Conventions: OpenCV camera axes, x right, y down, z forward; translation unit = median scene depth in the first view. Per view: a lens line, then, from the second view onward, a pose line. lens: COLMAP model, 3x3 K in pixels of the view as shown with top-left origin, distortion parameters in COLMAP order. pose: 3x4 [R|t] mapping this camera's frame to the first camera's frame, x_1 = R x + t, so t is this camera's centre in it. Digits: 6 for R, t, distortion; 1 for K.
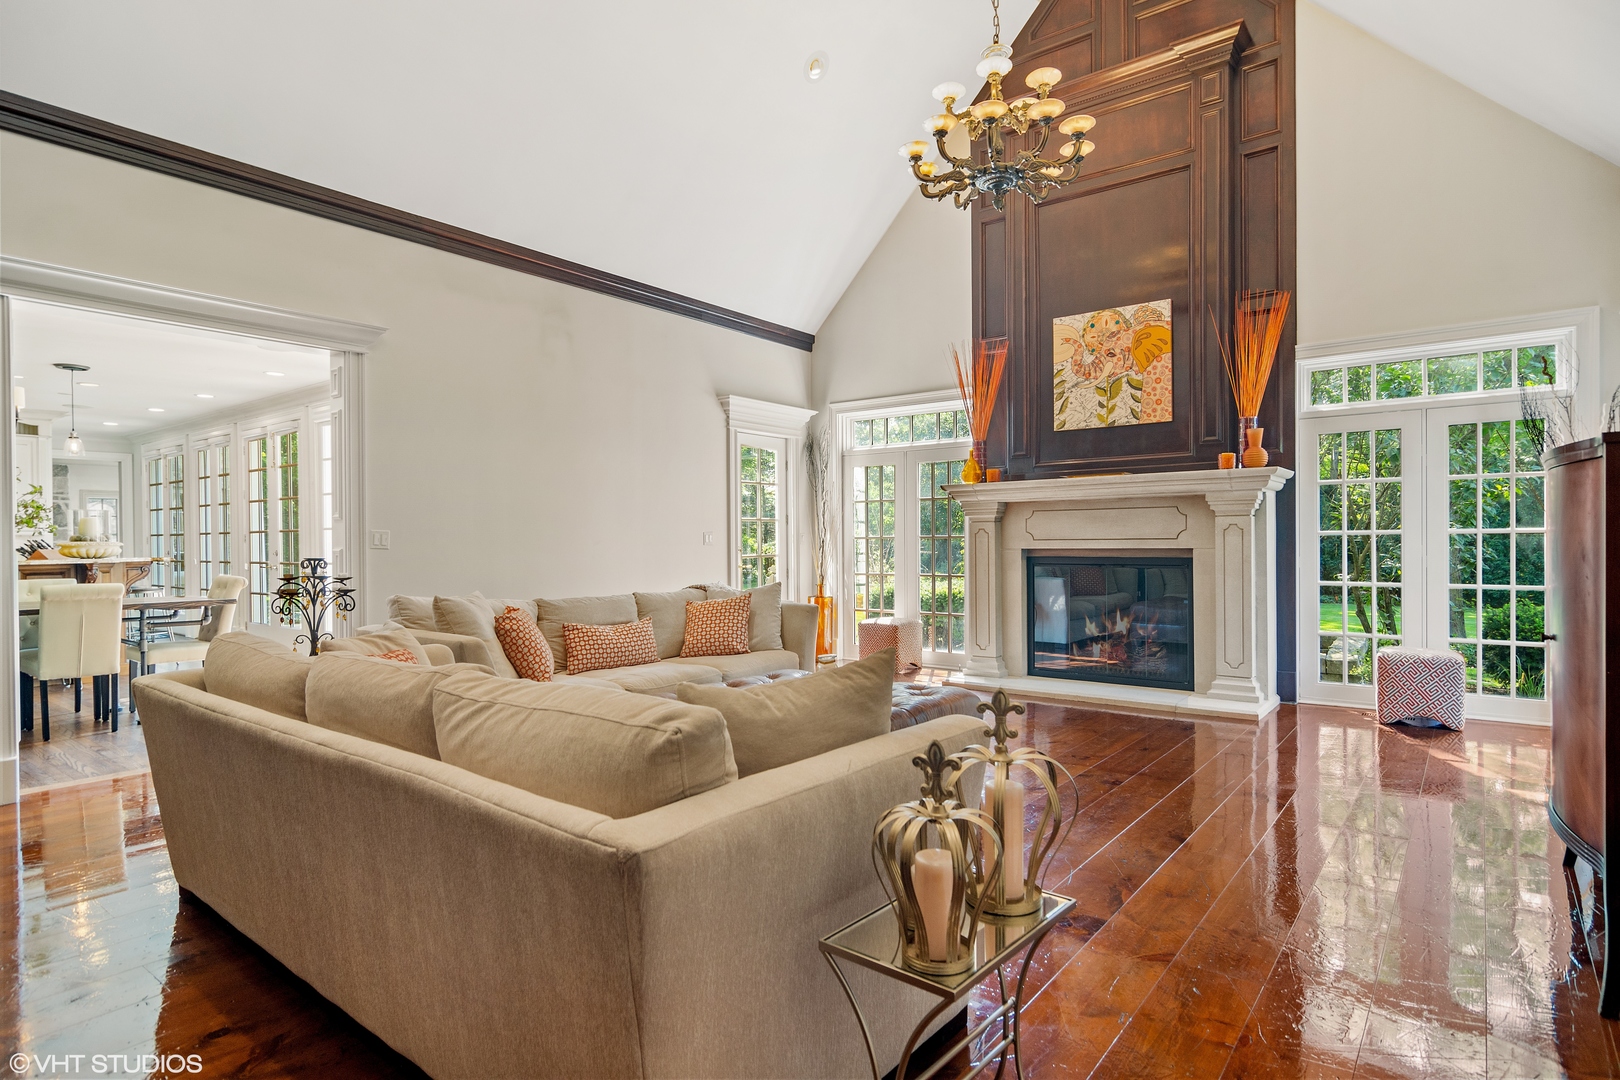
lens RADIAL K [[865.1, 0, 810.4], [0, 865.1, 550.8], [0, 0, 1]] dist [-0.000377, 0.000277]
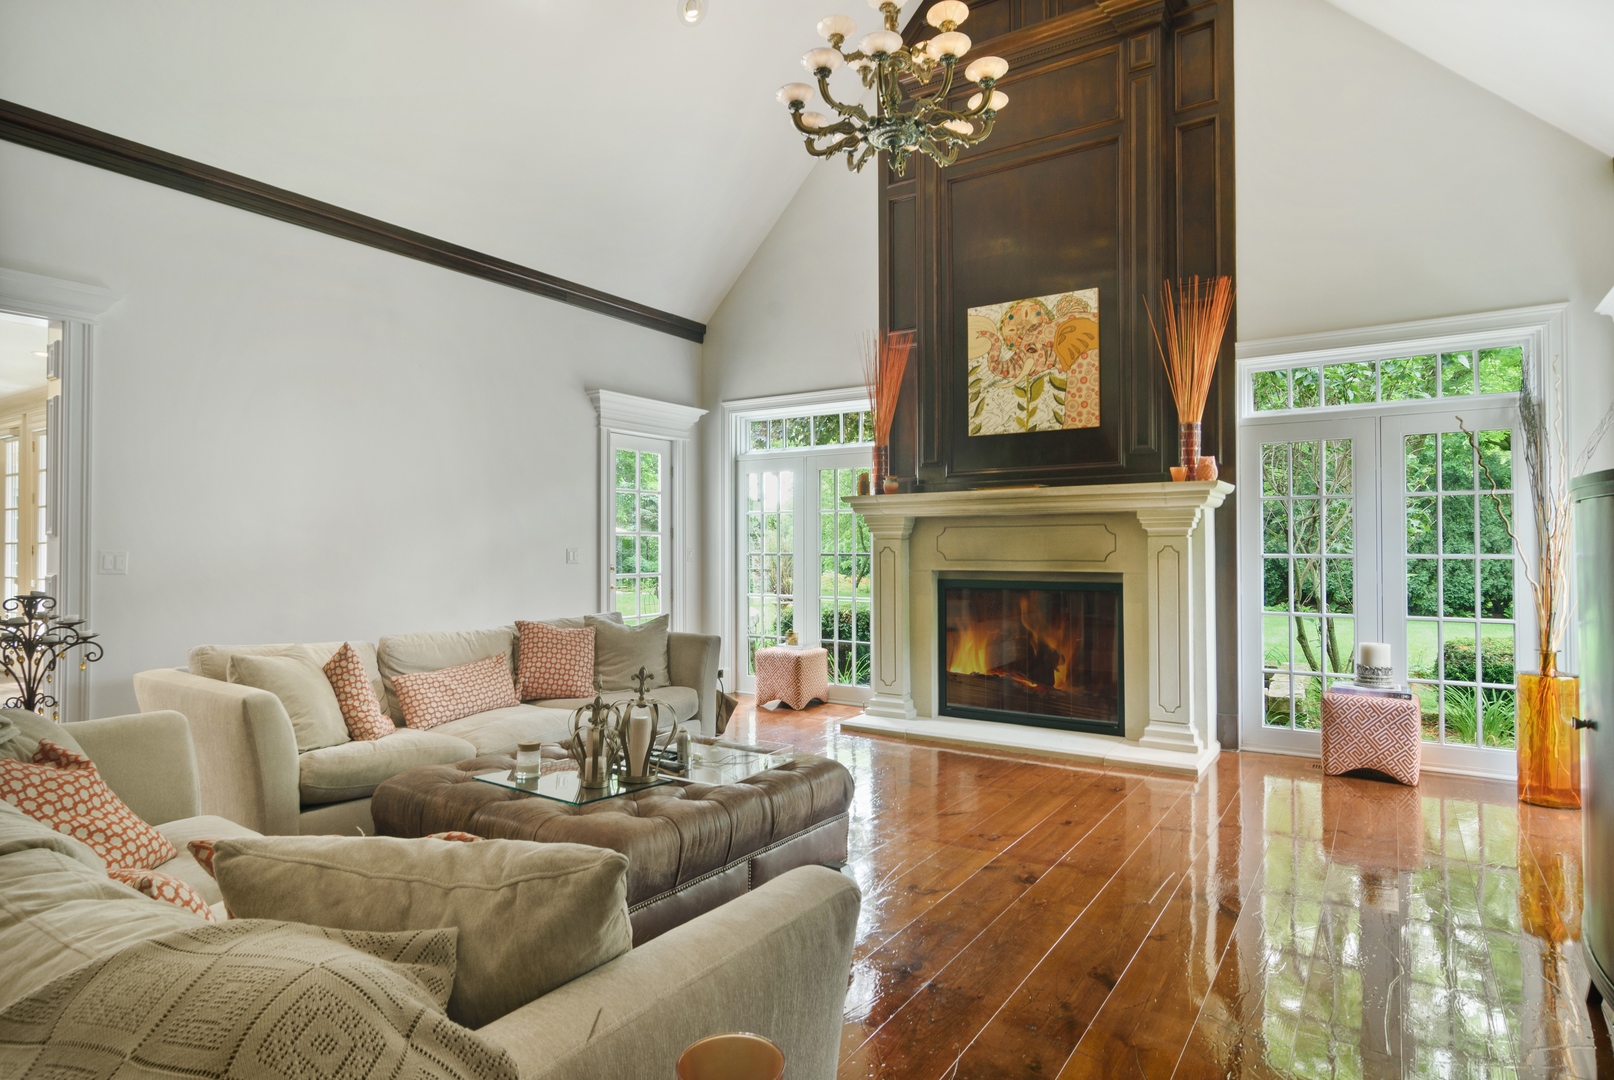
lens RADIAL K [[881.8, 0, 807.0], [0, 881.8, 540.0], [0, 0, 1]] dist [-0.003351, -0.000844]
pose [[0.997364, 0.004987, 0.072391, 0.058277], [-0.003569, 0.999799, -0.019708, -0.016287], [-0.072474, 0.019397, 0.997182, 0.132564]]
